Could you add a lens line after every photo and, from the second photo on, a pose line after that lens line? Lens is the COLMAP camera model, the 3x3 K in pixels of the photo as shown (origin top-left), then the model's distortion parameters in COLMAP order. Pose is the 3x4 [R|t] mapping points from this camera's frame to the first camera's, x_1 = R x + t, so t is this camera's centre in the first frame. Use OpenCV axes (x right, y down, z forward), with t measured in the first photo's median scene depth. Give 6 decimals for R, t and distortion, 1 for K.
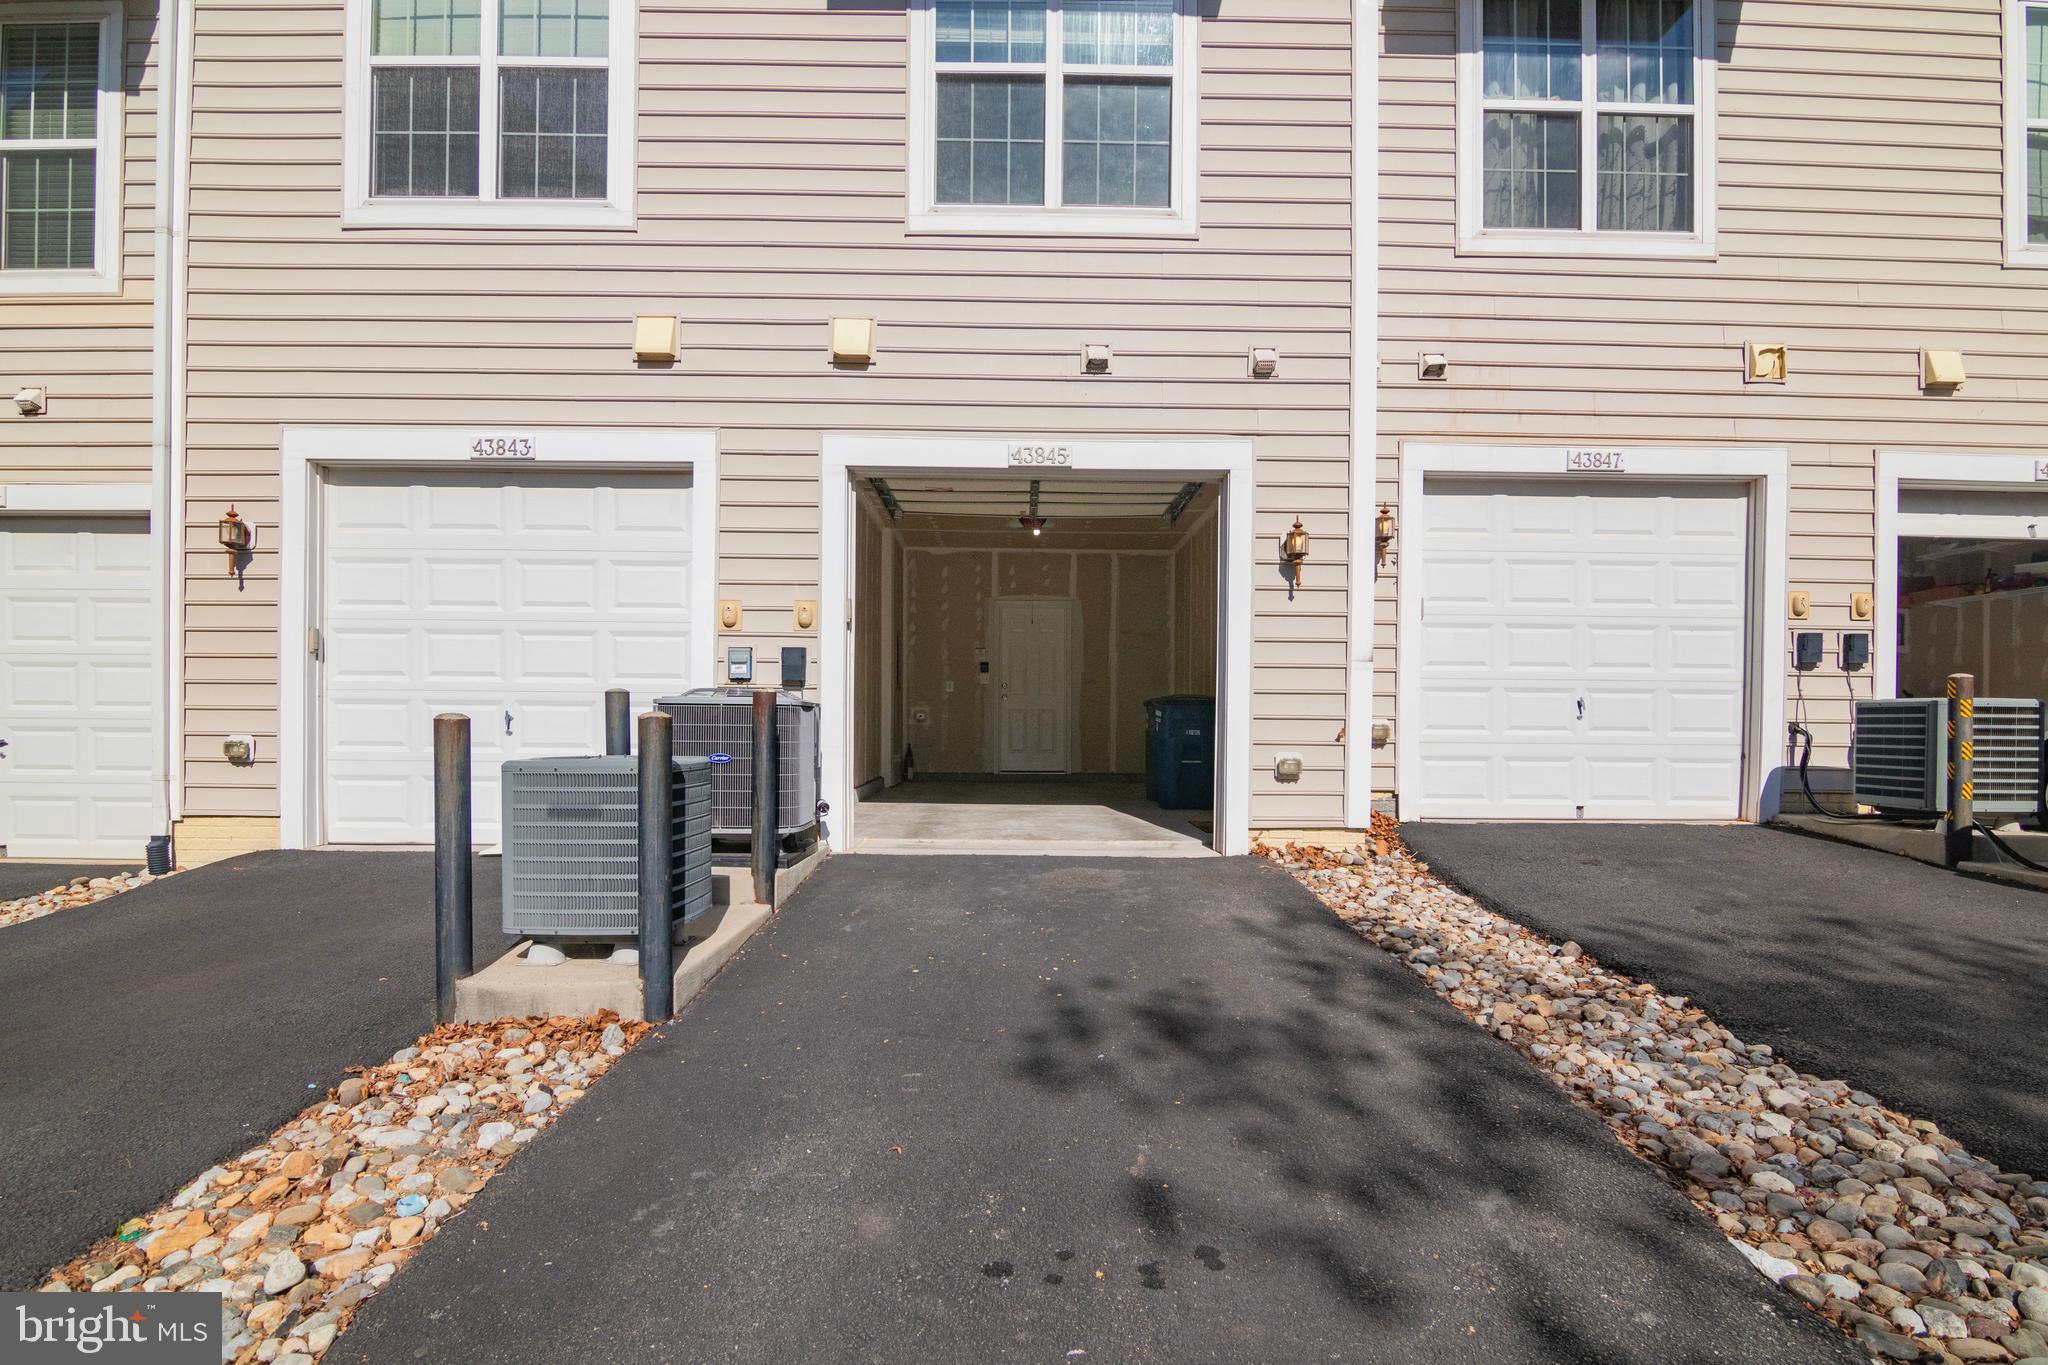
lens RADIAL K [[1009.2, 0, 1024.0], [0, 1009.2, 682.5], [0, 0, 1]] dist [-0.002671, -0.009519]
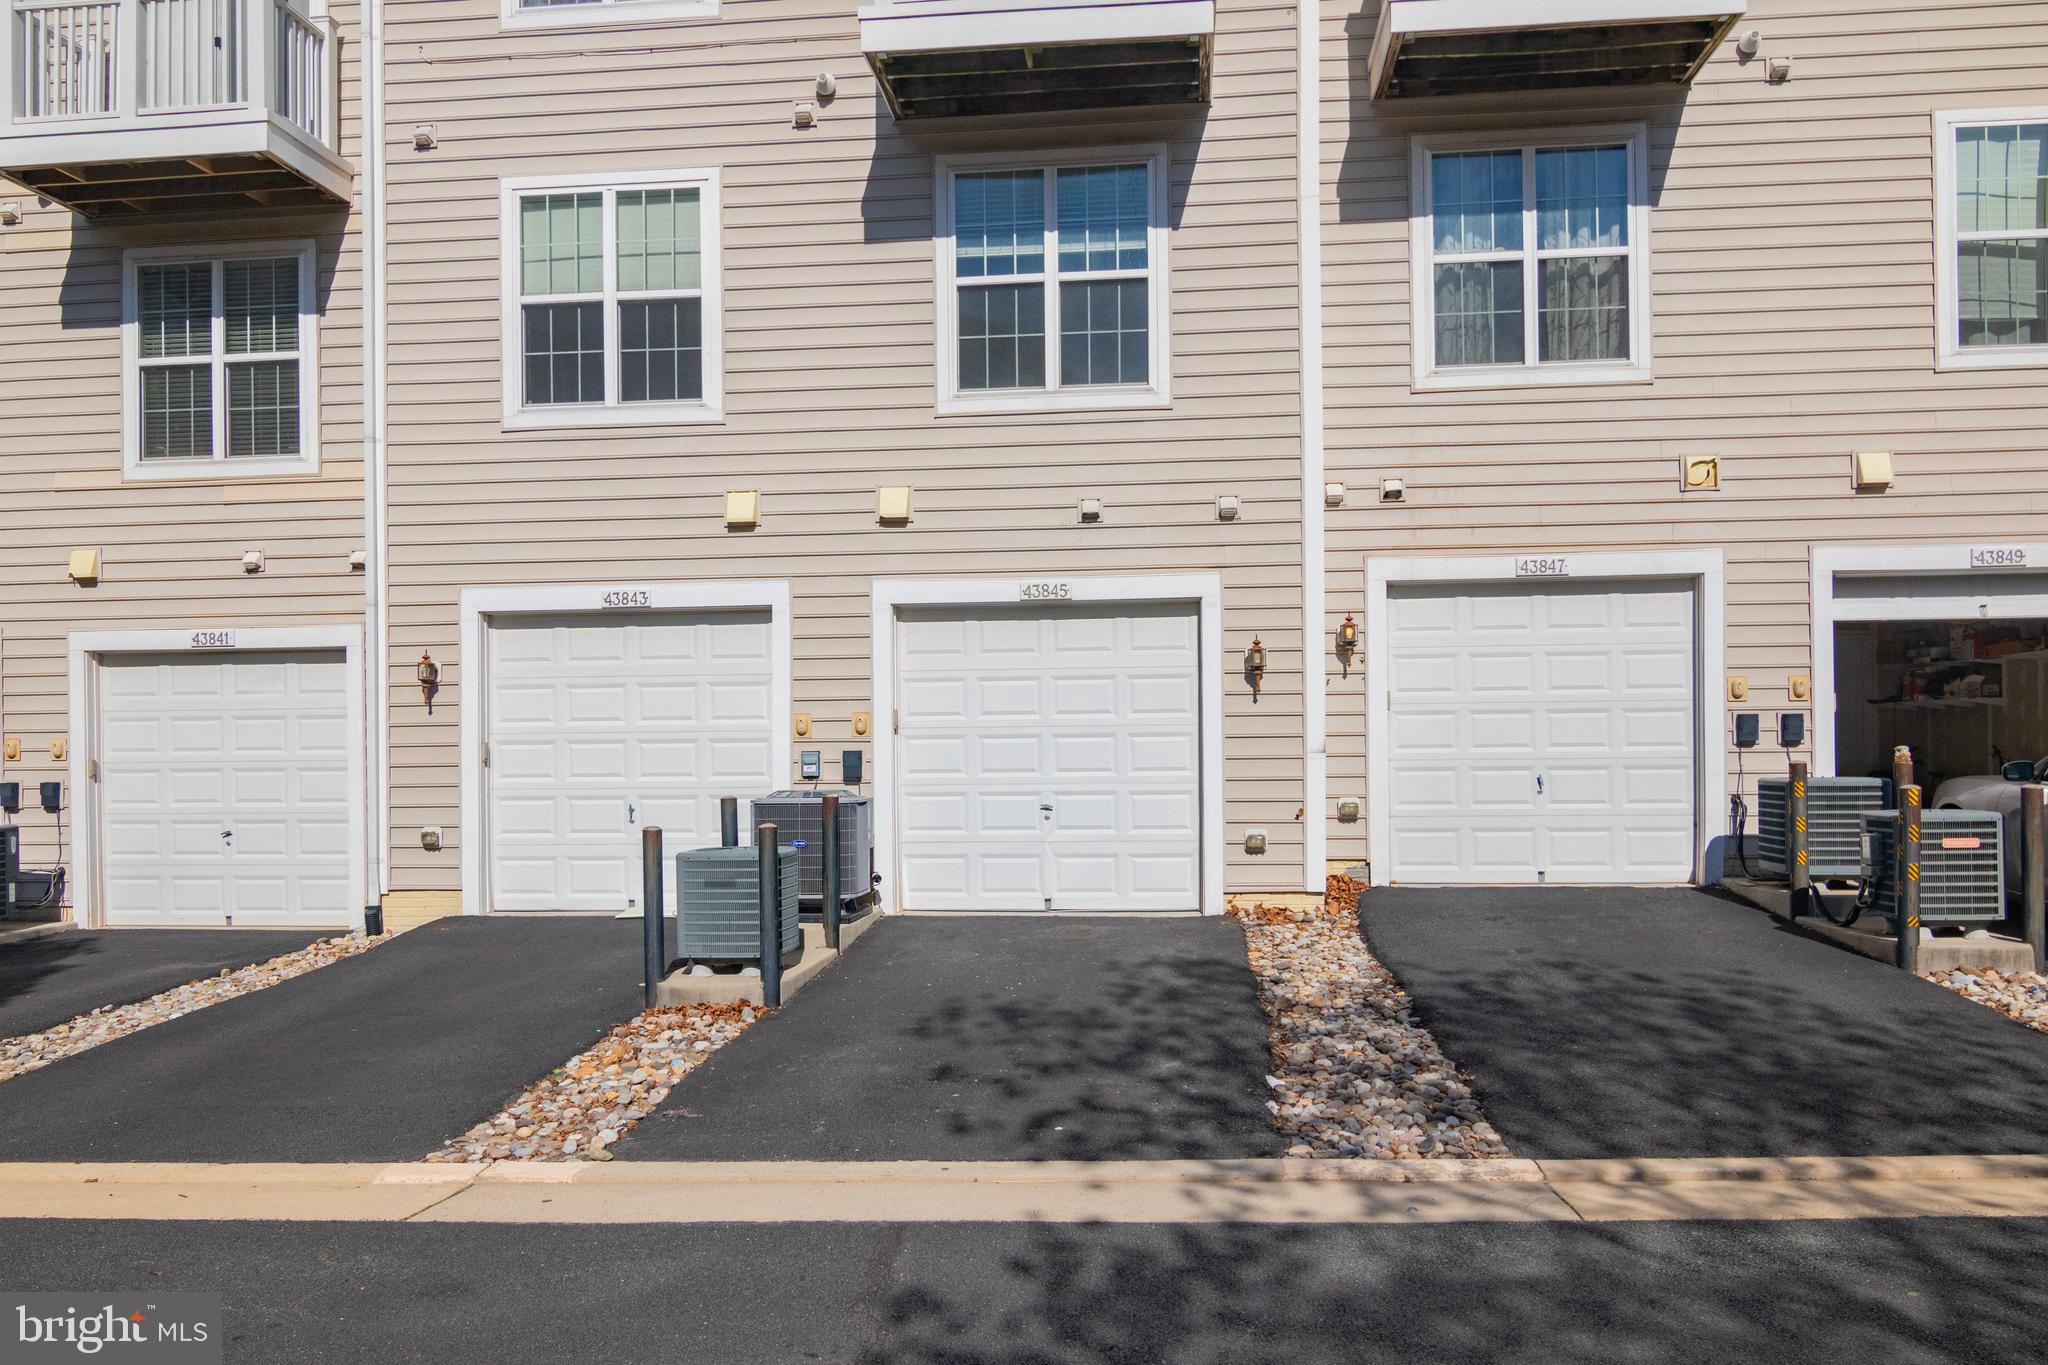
lens RADIAL K [[1213.1, 0, 1024.0], [0, 1213.1, 682.5], [0, 0, 1]] dist [0.001843, -0.000690]
pose [[0.995543, -0.023901, -0.091226, 0.121463], [0.020772, 0.999168, -0.035091, -0.060841], [0.091989, 0.033039, 0.995212, -0.475106]]
